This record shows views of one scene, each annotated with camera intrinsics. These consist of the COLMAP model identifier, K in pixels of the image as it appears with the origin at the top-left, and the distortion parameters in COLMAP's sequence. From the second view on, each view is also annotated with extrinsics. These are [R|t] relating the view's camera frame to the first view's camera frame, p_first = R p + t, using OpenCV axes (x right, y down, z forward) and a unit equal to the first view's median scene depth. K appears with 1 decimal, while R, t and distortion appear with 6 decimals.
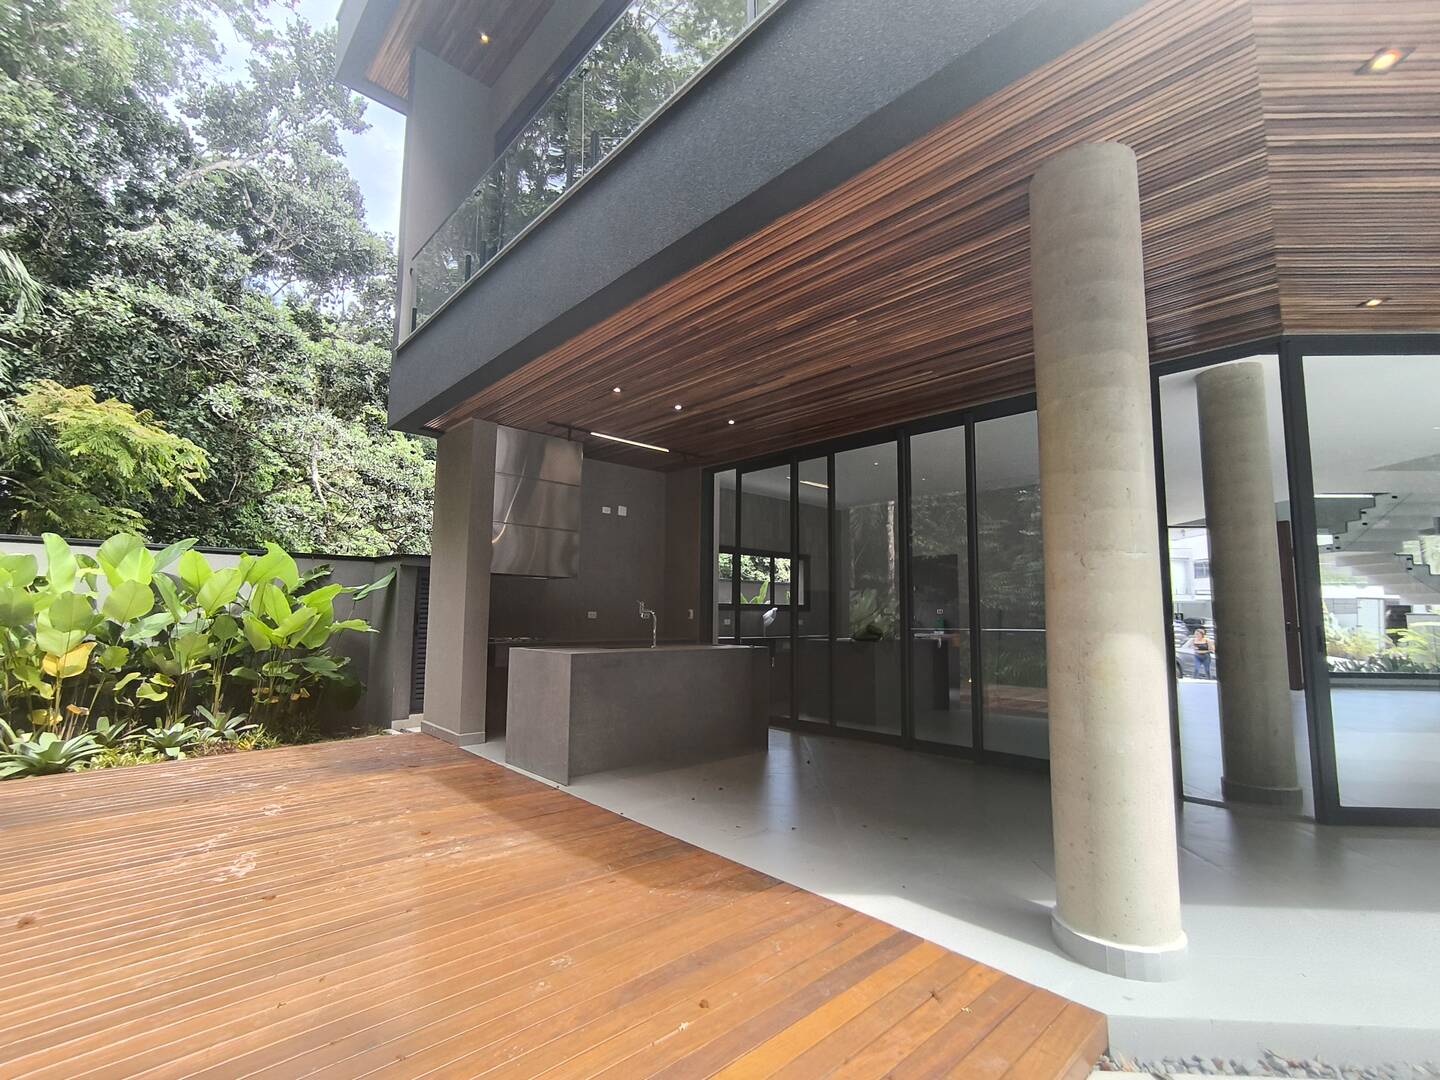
lens RADIAL K [[669.1, 0, 705.3], [0, 669.1, 548.2], [0, 0, 1]] dist [-0.039245, 0.021692]
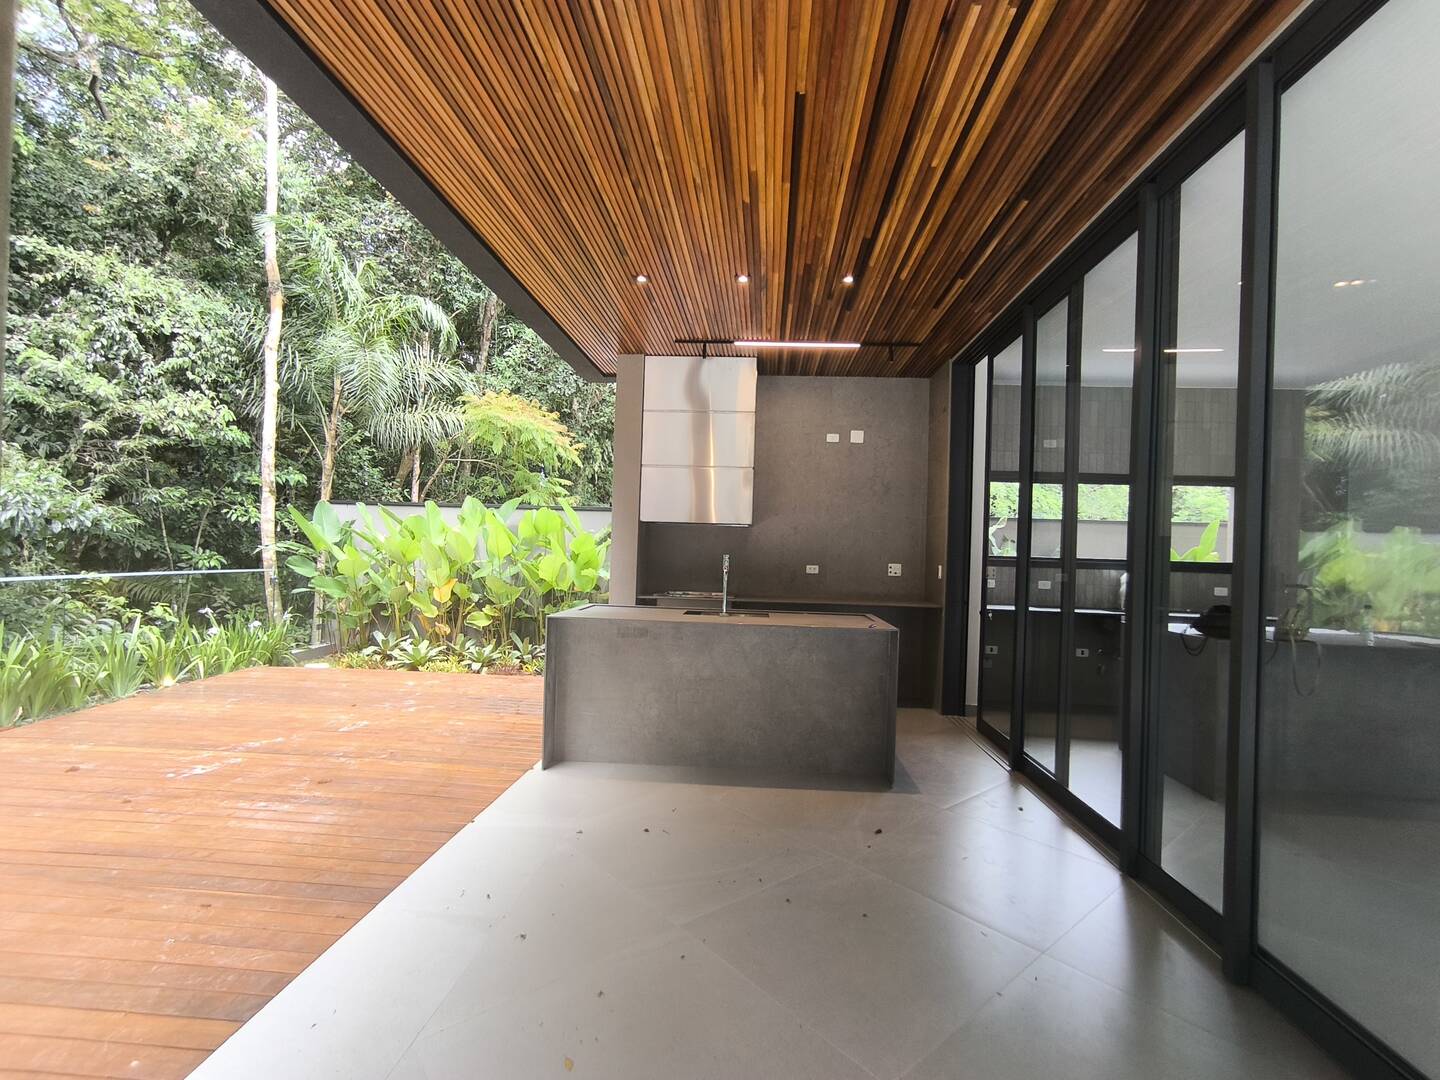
lens RADIAL K [[647.7, 0, 724.2], [0, 647.7, 547.8], [0, 0, 1]] dist [-0.042252, 0.018443]
pose [[0.692724, 0.002843, -0.721197, 0.670678], [0.054290, 0.996949, 0.056077, 0.050029], [0.719156, -0.078000, 0.690457, 0.760774]]
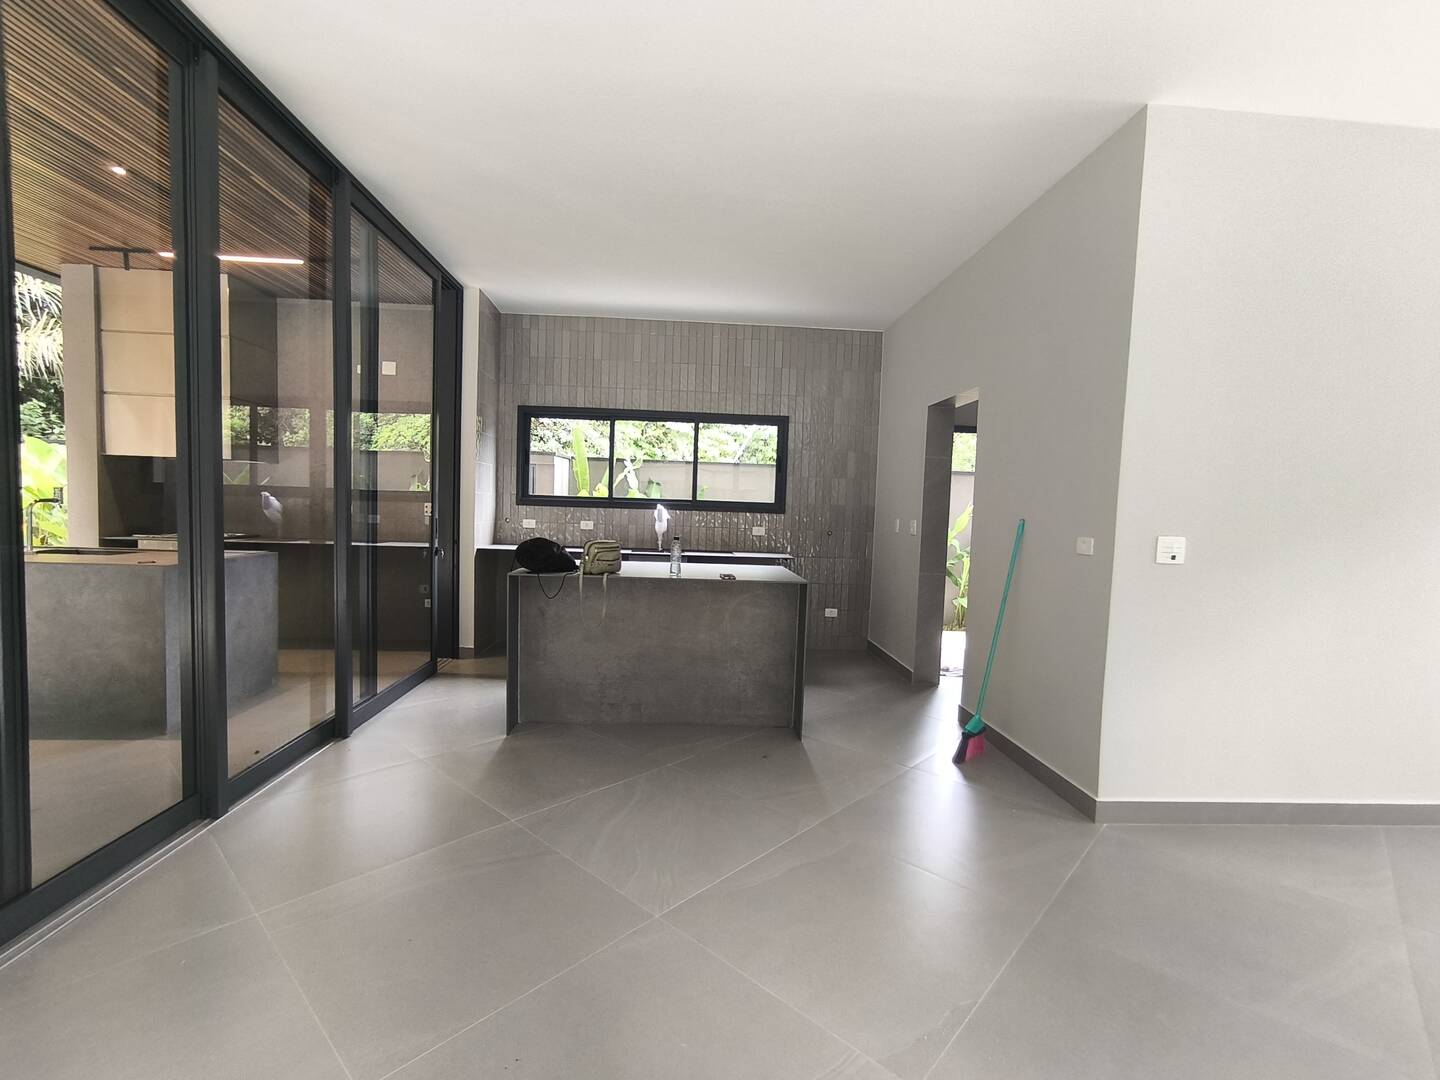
lens RADIAL K [[647.7, 0, 724.2], [0, 647.7, 547.8], [0, 0, 1]] dist [-0.042252, 0.018443]
pose [[0.782193, 0.051467, -0.620907, 1.244828], [0.042697, 0.989811, 0.135834, 0.122522], [0.621572, -0.132759, 0.772025, 1.351149]]
